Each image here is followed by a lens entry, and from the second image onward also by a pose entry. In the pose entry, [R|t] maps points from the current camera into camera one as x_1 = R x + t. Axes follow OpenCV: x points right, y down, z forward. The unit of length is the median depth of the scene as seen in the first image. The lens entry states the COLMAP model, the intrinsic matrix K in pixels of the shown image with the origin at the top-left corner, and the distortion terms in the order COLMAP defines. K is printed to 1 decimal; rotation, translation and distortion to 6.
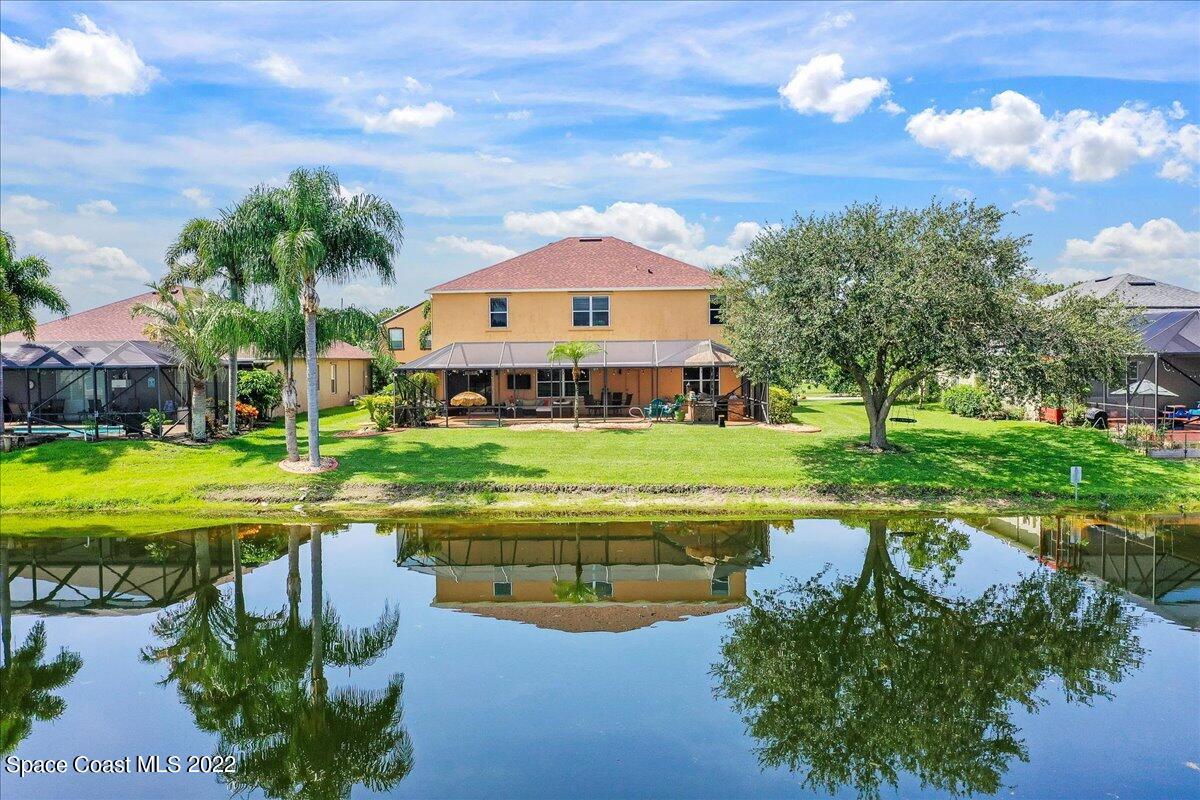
lens RADIAL K [[944.4, 0, 600.4], [0, 944.4, 388.1], [0, 0, 1]] dist [-0.000100, -0.002204]
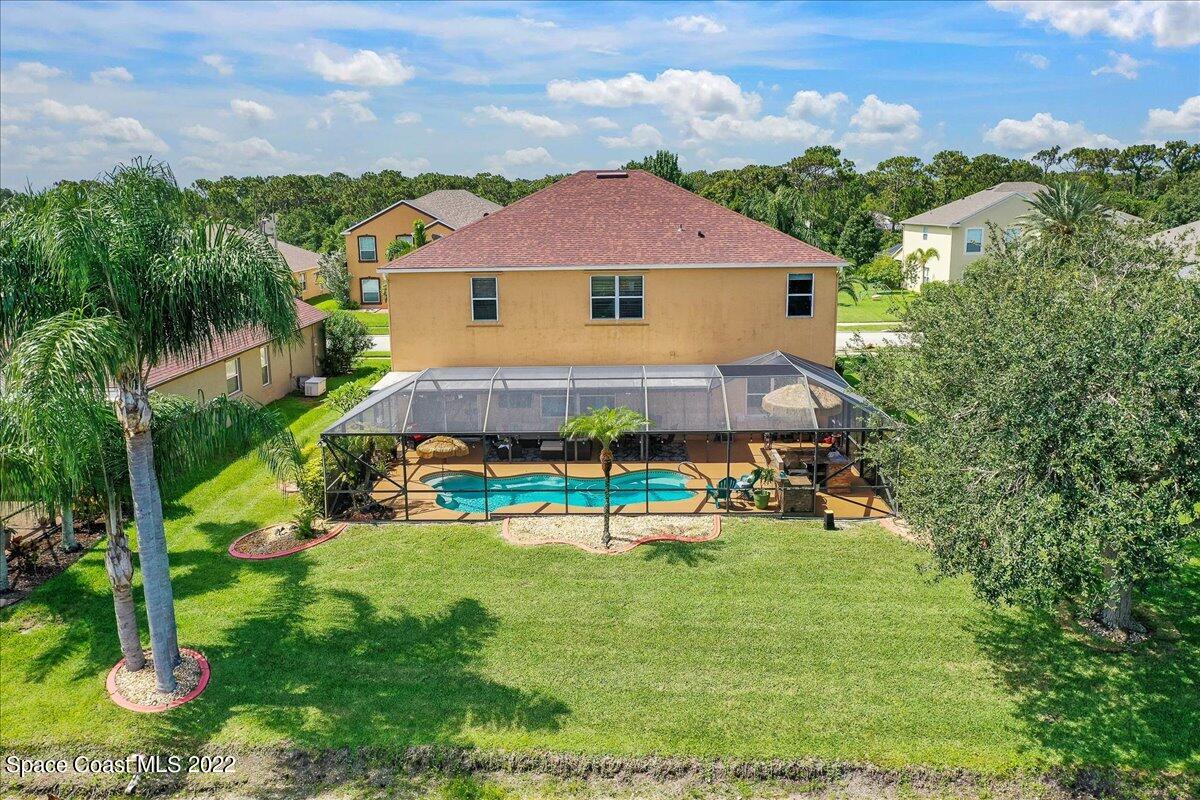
lens RADIAL K [[944.4, 0, 600.4], [0, 944.4, 388.1], [0, 0, 1]] dist [-0.000100, -0.002204]
pose [[0.999995, -0.000235, 0.003062, -0.035607], [-0.000263, 0.986898, 0.161348, -0.185034], [-0.003060, -0.161348, 0.986893, 0.437185]]
